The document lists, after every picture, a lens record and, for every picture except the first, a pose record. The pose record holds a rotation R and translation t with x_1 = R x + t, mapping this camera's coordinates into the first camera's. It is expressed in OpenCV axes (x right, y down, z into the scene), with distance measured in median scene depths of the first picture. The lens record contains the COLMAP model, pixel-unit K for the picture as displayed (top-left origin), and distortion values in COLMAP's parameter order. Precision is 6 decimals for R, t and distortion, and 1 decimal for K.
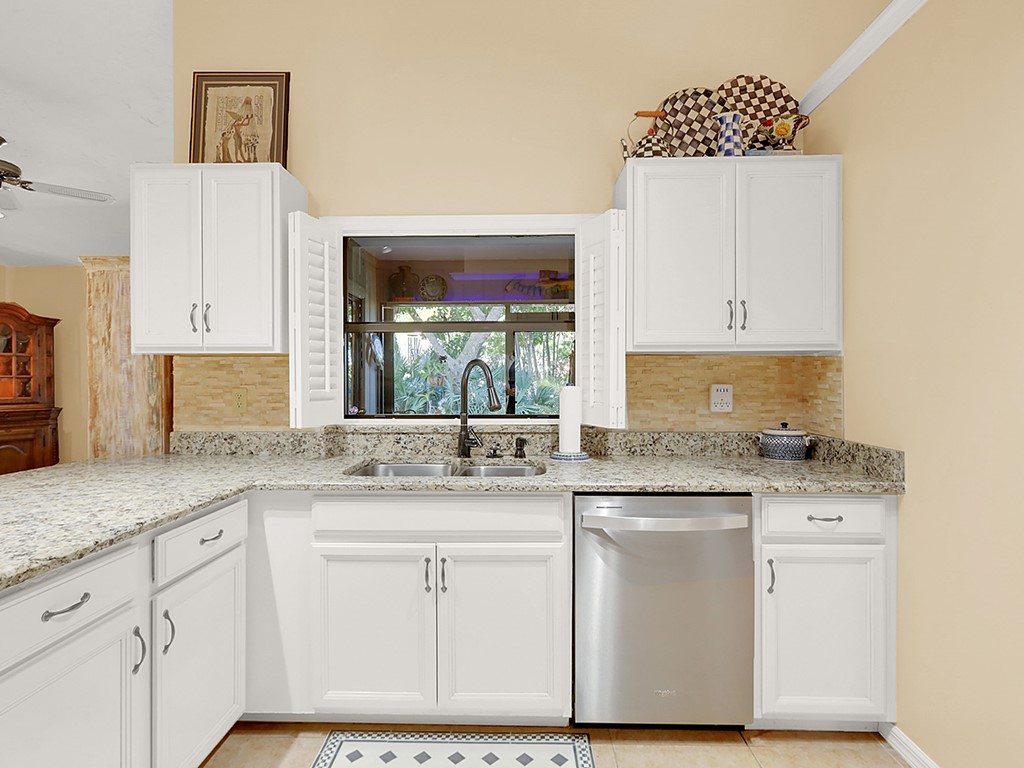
lens RADIAL K [[538.4, 0, 512.0], [0, 538.4, 384.0], [0, 0, 1]] dist [0.001137, -0.000215]
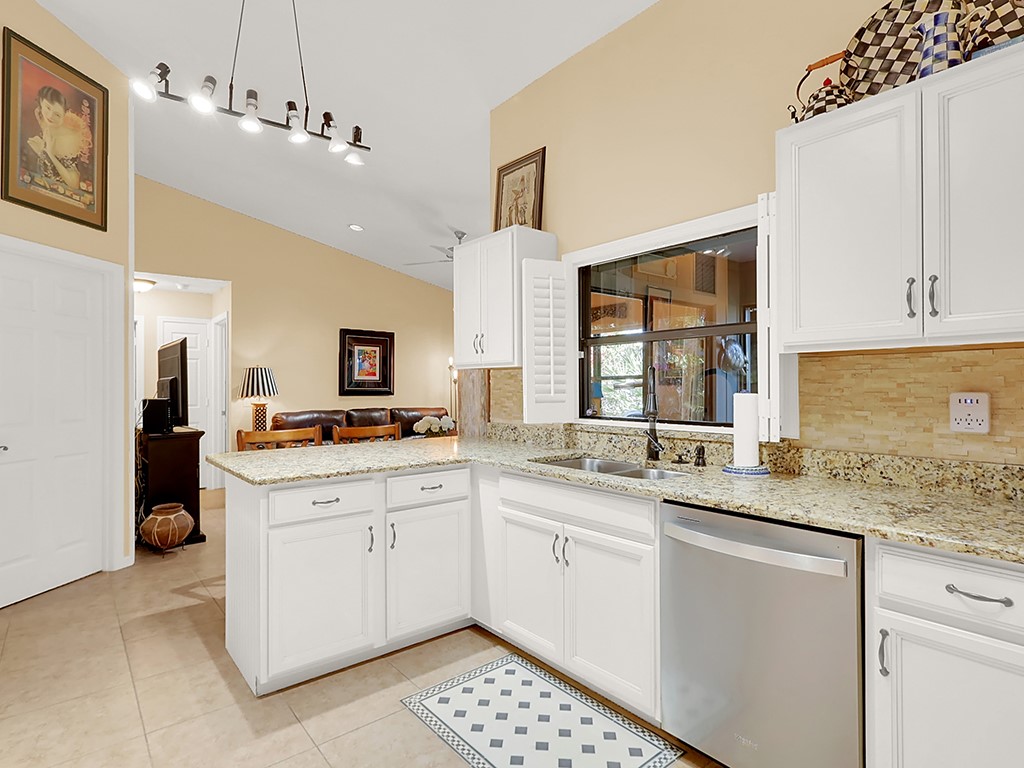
lens RADIAL K [[541.3, 0, 509.0], [0, 541.3, 387.4], [0, 0, 1]] dist [0.002202, 0.000672]
pose [[0.659794, 0.001496, -0.751445, 0.516892], [-0.003909, 0.999991, -0.001442, -0.002837], [0.751436, 0.003888, 0.659794, 0.089438]]
